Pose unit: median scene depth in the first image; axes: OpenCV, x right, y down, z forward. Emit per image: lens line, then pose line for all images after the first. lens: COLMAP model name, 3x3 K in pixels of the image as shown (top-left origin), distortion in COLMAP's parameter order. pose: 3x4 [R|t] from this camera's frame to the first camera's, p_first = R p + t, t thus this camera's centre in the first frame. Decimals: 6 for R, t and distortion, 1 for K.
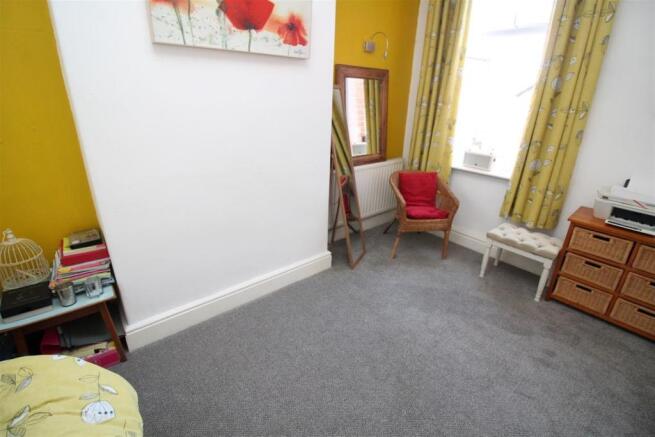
lens RADIAL K [[305.7, 0, 326.9], [0, 305.7, 210.3], [0, 0, 1]] dist [-0.021143, -0.000824]
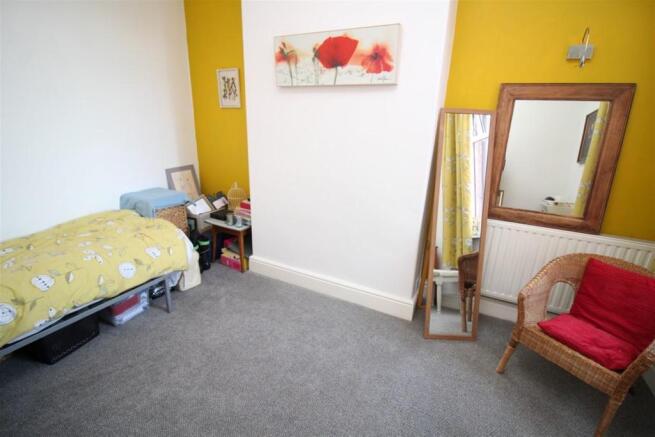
lens RADIAL K [[305.7, 0, 326.9], [0, 305.7, 210.3], [0, 0, 1]] dist [-0.021143, -0.000824]
pose [[0.388335, 0.249957, -0.886971, 0.904142], [-0.343640, 0.932363, 0.112295, -0.170872], [0.855048, 0.261191, 0.447964, 0.533007]]
